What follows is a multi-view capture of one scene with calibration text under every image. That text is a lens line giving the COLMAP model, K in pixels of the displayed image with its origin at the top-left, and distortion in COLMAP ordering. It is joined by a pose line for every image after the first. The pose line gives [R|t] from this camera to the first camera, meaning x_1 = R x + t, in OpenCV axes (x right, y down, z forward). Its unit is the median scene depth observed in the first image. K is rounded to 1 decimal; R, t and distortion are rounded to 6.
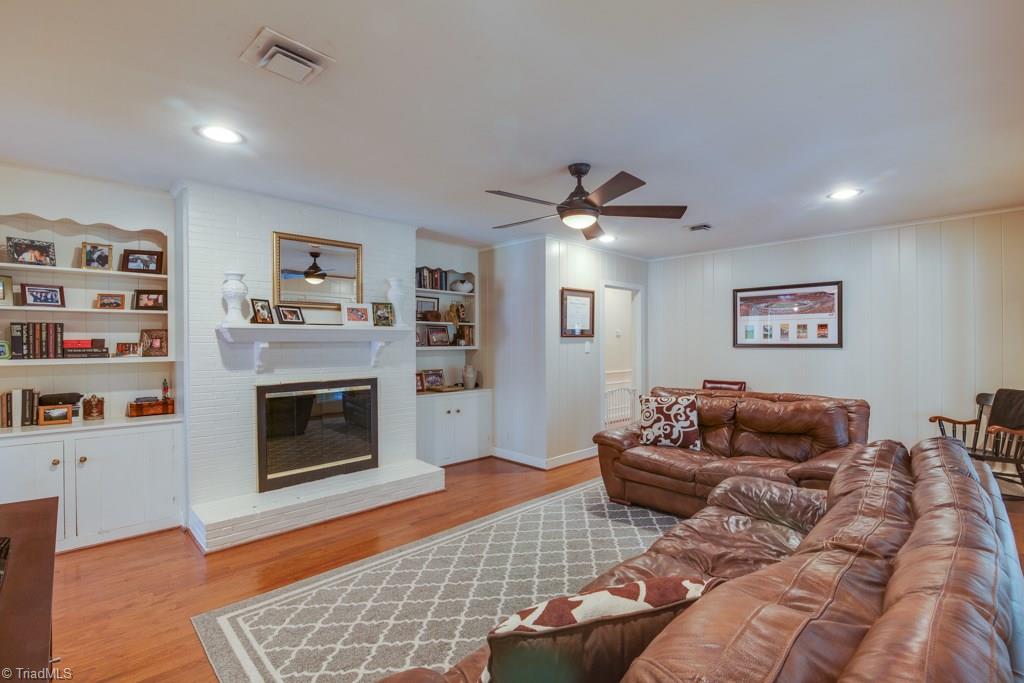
lens RADIAL K [[472.4, 0, 518.5], [0, 472.4, 344.7], [0, 0, 1]] dist [-0.005381, -0.006570]
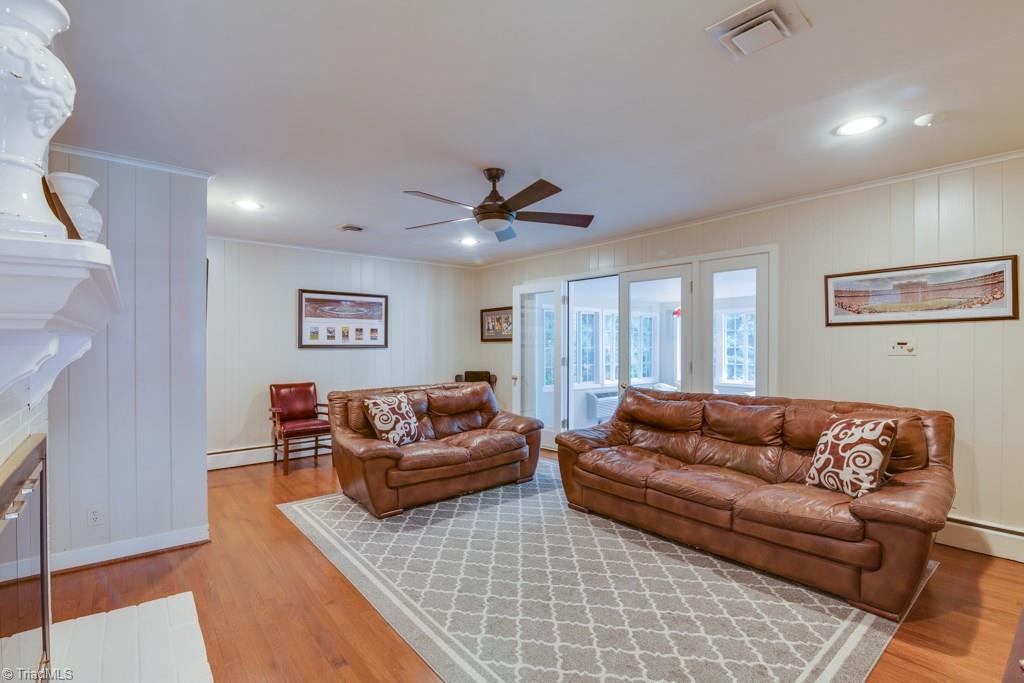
lens RADIAL K [[472.4, 0, 518.5], [0, 472.4, 344.7], [0, 0, 1]] dist [-0.005381, -0.006570]
pose [[0.091891, 0.001476, 0.995768, -0.665607], [0.003981, 0.999990, -0.001850, 0.001981], [-0.995761, 0.004134, 0.091884, 0.642348]]
